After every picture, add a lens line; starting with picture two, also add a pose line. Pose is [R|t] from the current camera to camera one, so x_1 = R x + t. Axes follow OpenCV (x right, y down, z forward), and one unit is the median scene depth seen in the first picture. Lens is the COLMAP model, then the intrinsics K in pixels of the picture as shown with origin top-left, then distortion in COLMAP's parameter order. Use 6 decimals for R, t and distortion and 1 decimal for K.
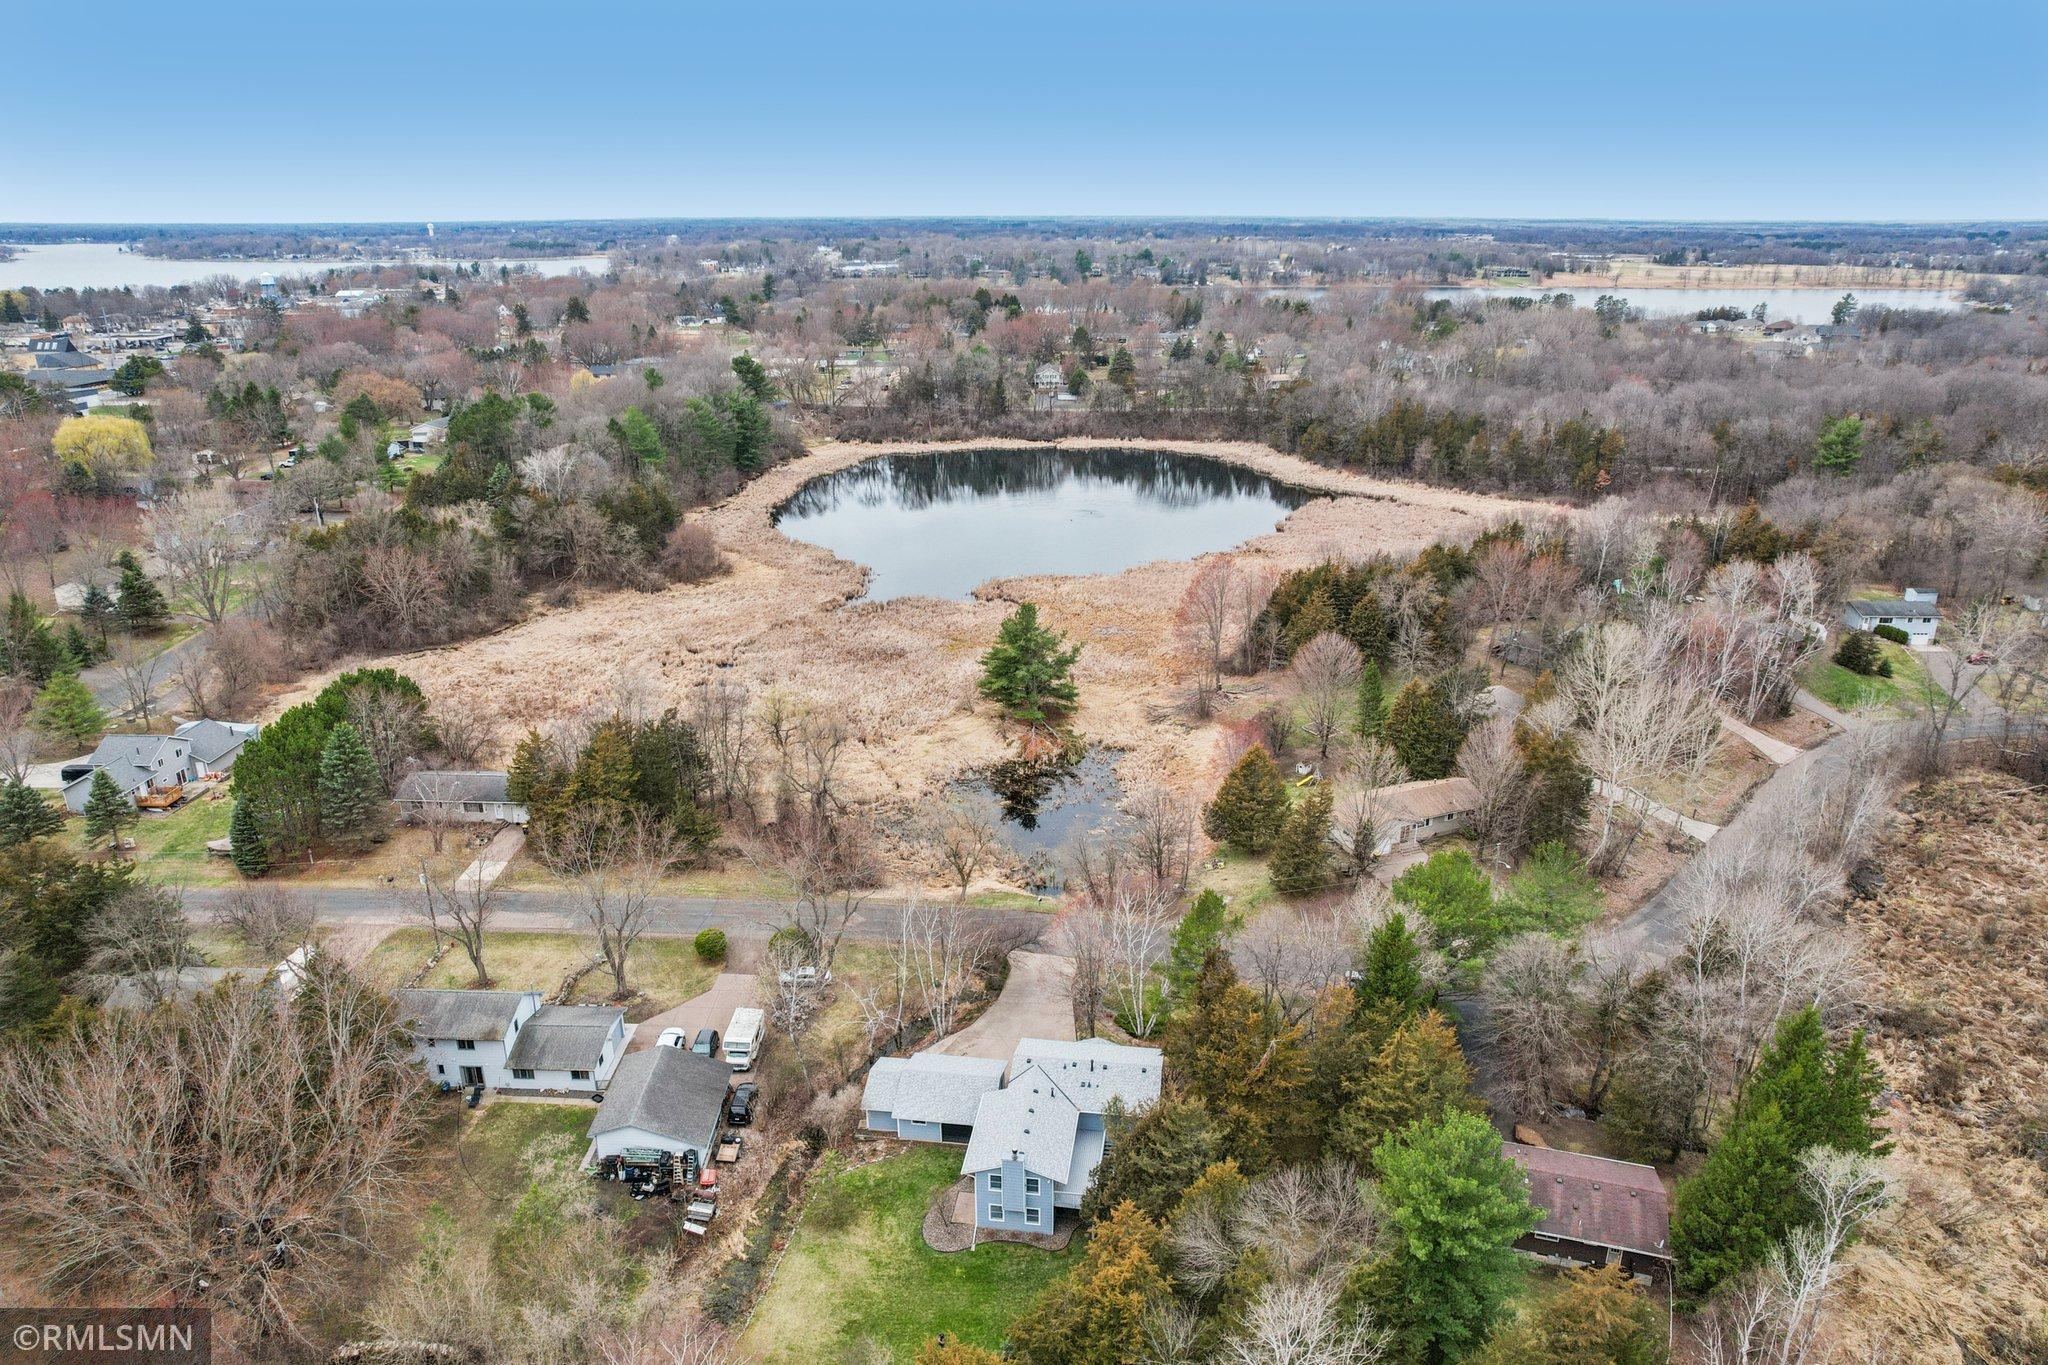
lens RADIAL K [[1312.9, 0, 1024.0], [0, 1312.9, 682.5], [0, 0, 1]] dist [-0.064174, 0.047468]
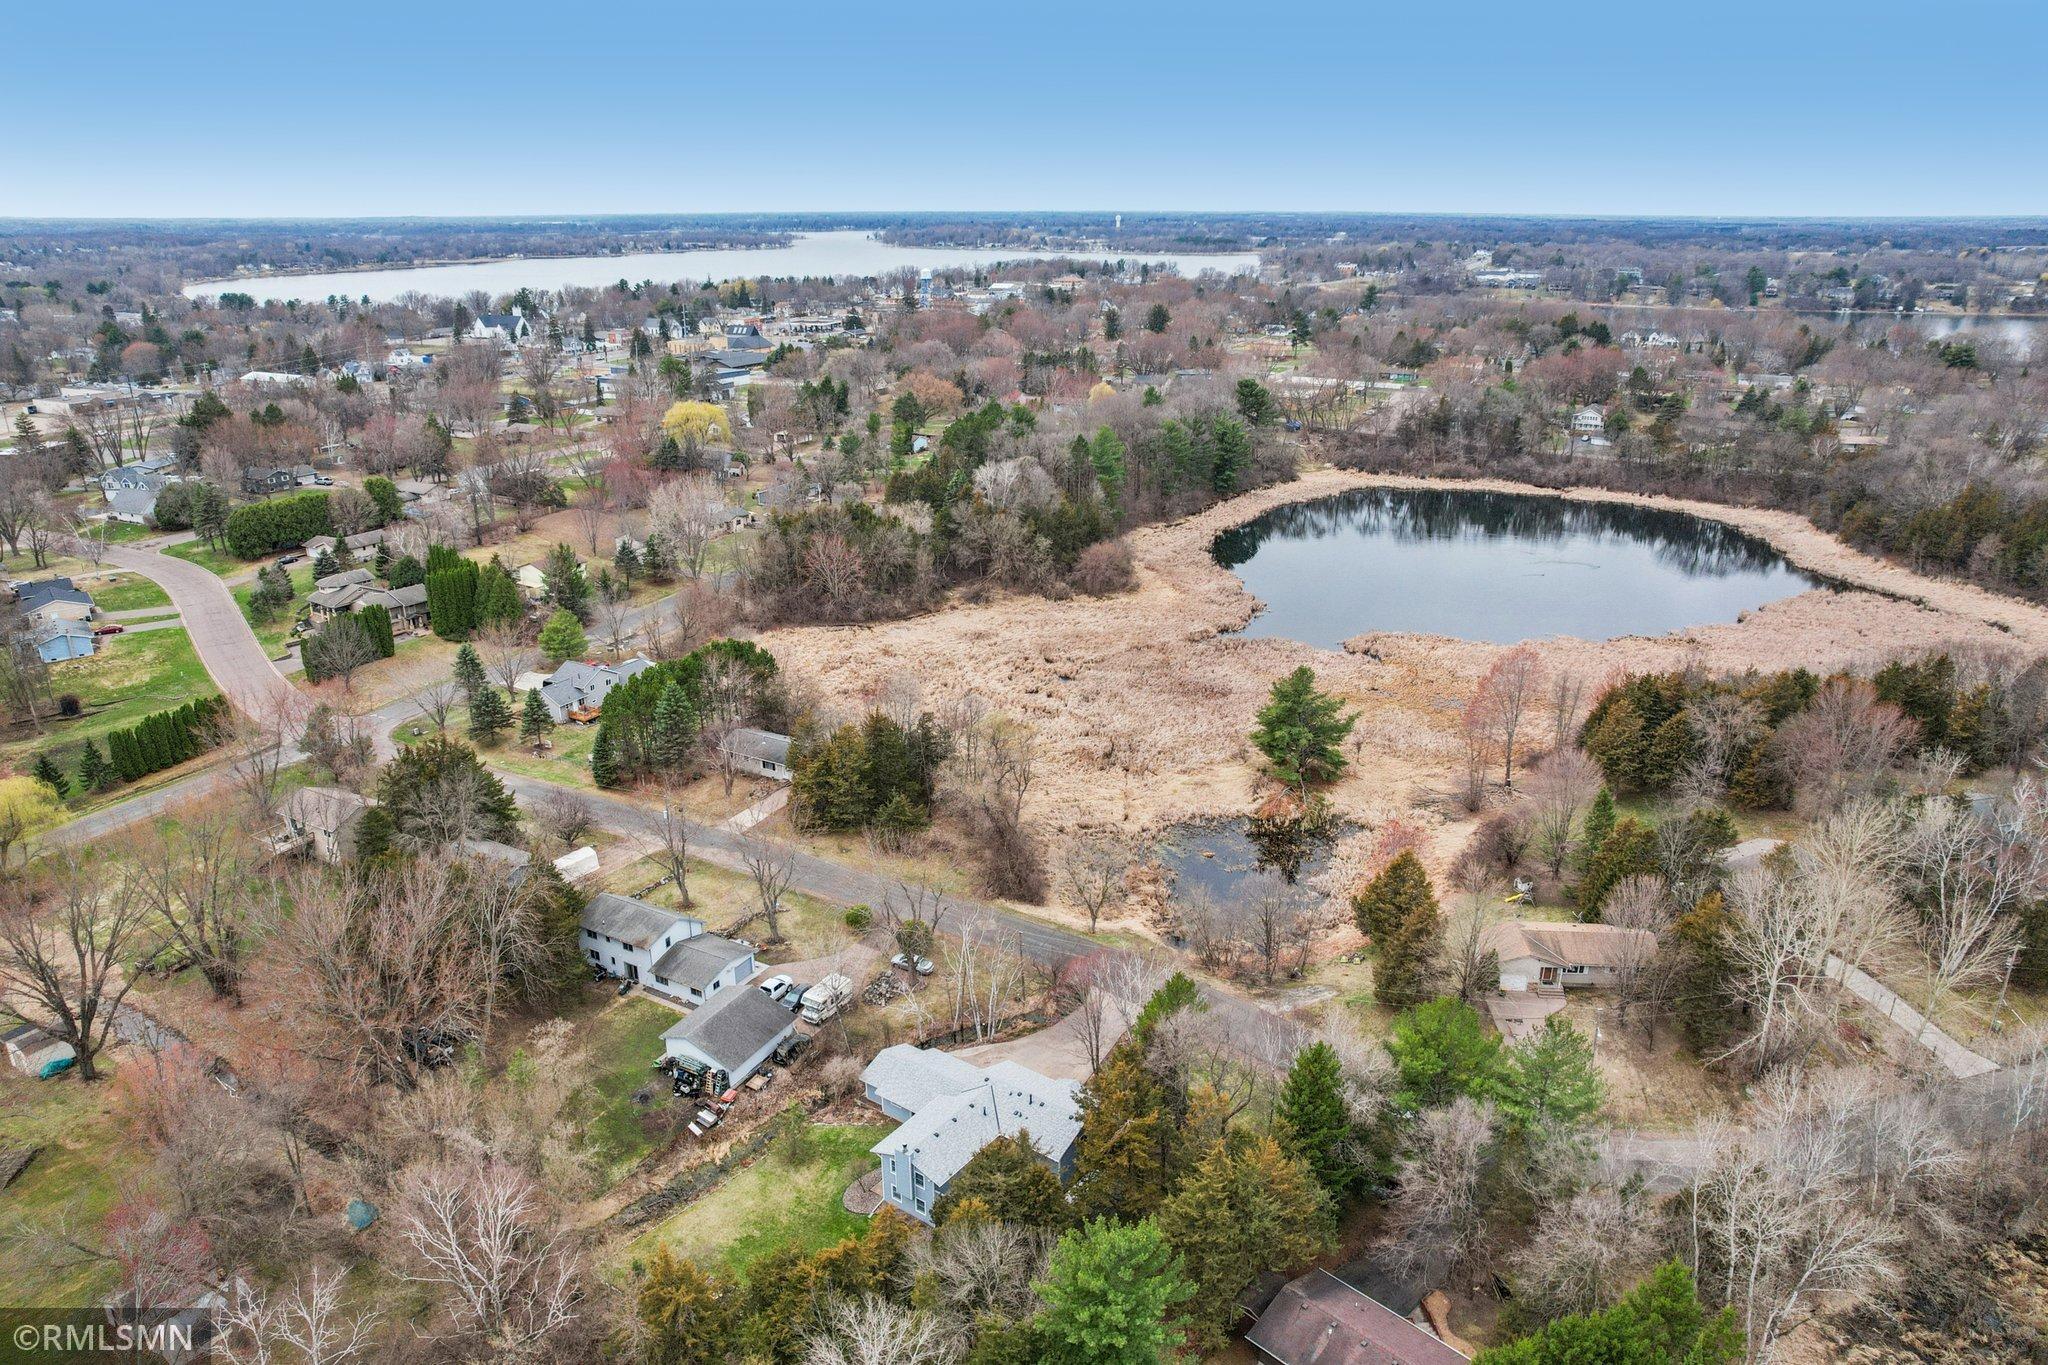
lens RADIAL K [[1312.9, 0, 1024.0], [0, 1312.9, 682.5], [0, 0, 1]] dist [-0.064174, 0.047468]
pose [[0.890370, 0.156683, -0.427424, 0.160682], [-0.156347, 0.987041, 0.036137, -0.033297], [0.427547, 0.034651, 0.903329, -0.007067]]
